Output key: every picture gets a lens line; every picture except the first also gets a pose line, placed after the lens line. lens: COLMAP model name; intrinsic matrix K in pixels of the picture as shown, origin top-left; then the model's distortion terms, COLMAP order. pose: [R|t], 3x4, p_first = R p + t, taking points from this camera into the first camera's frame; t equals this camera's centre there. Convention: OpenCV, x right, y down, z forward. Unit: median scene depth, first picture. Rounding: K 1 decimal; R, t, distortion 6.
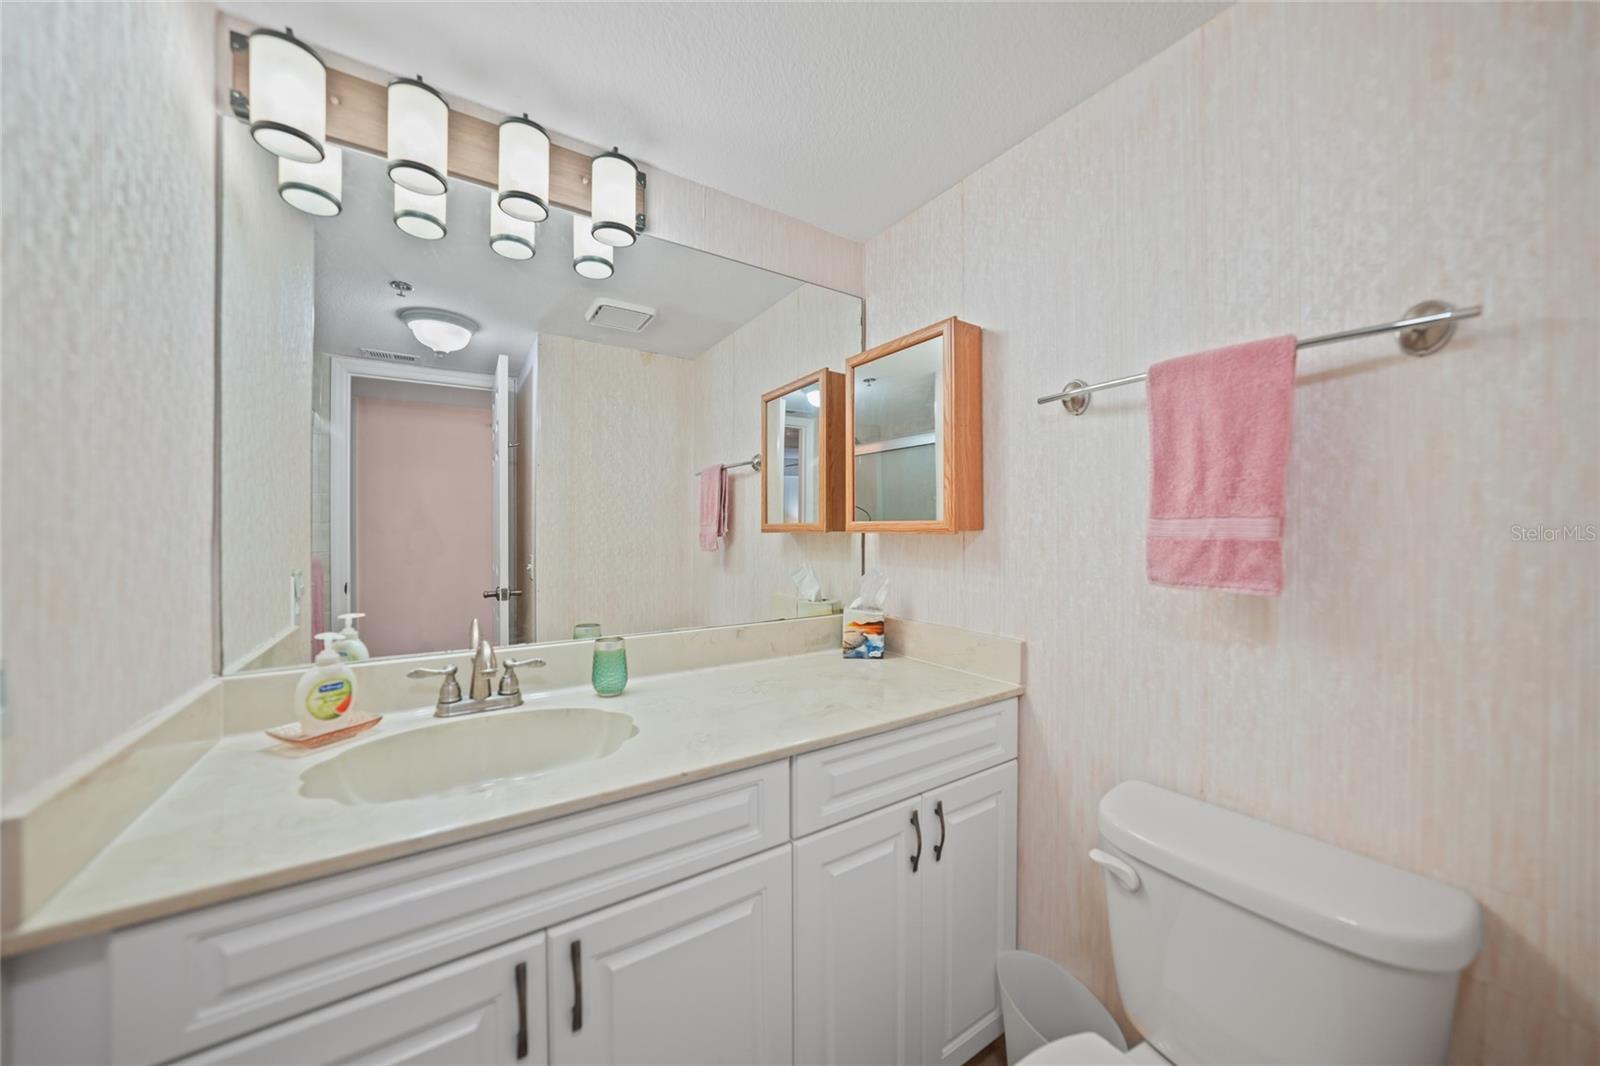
lens RADIAL K [[553.9, 0, 801.3], [0, 553.9, 530.1], [0, 0, 1]] dist [-0.031901, 0.007934]
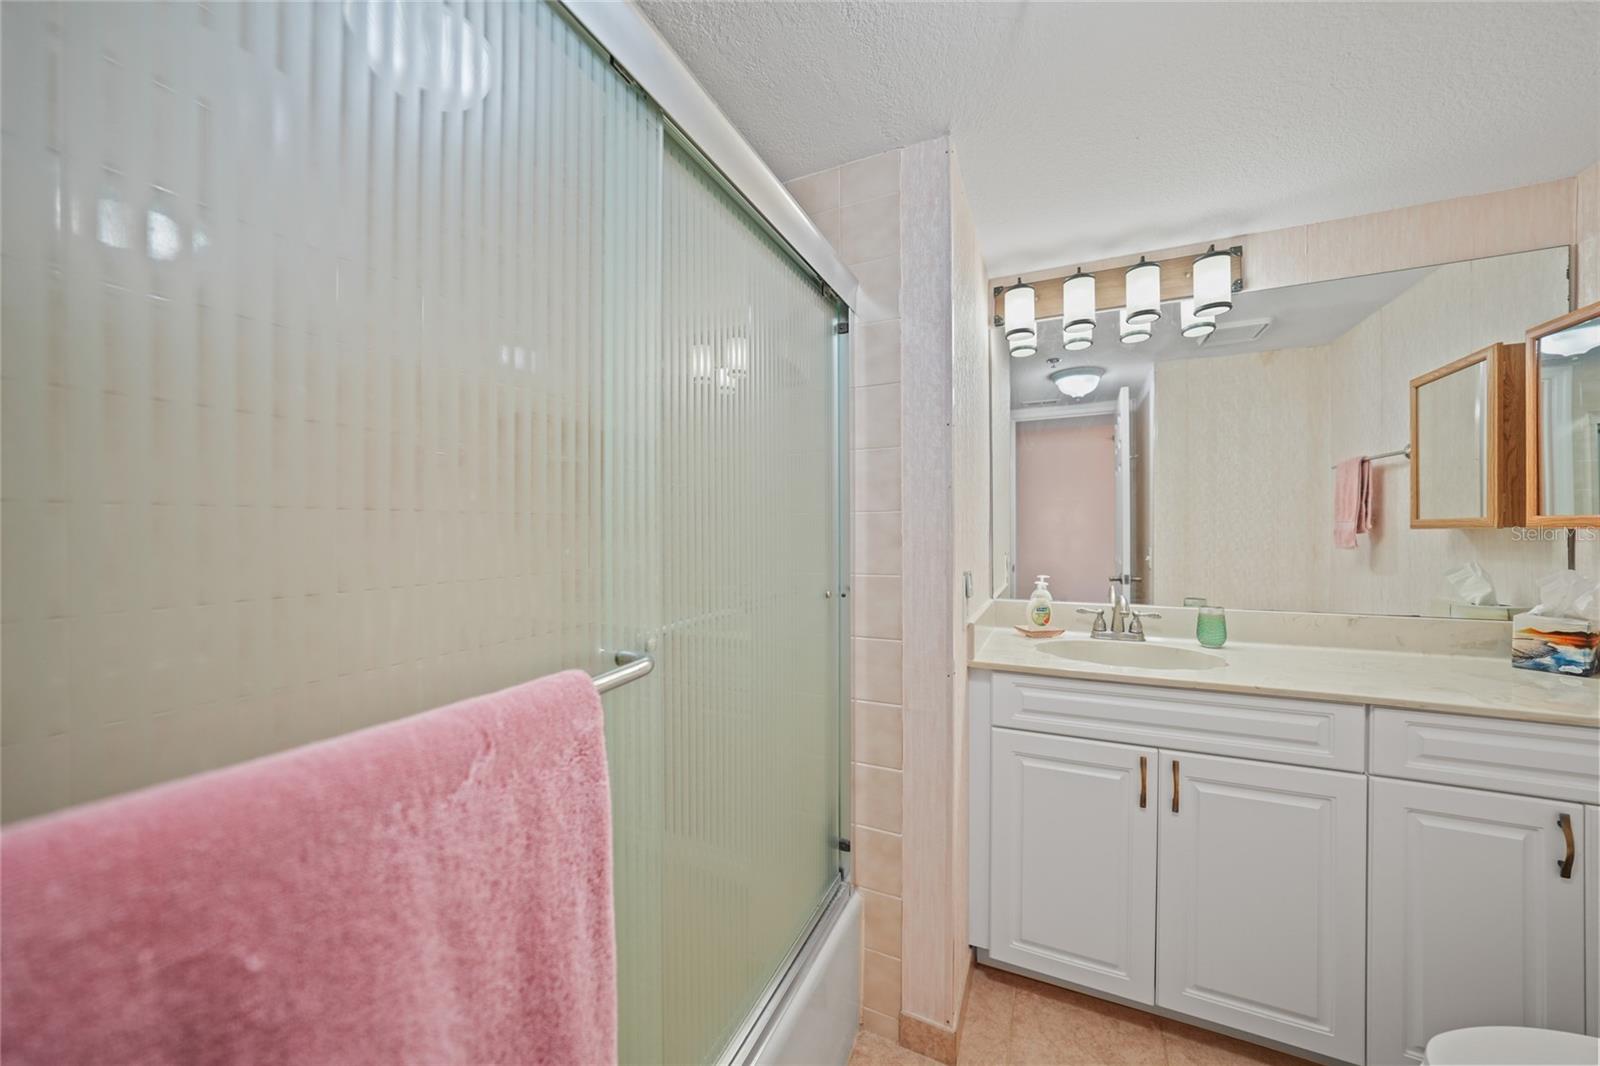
lens RADIAL K [[553.9, 0, 801.3], [0, 553.9, 530.1], [0, 0, 1]] dist [-0.031901, 0.007934]
pose [[0.523012, 0.000249, -0.852325, 0.217704], [0.004531, 0.999985, 0.003072, -0.001418], [0.852313, -0.005469, 0.523003, -0.459287]]
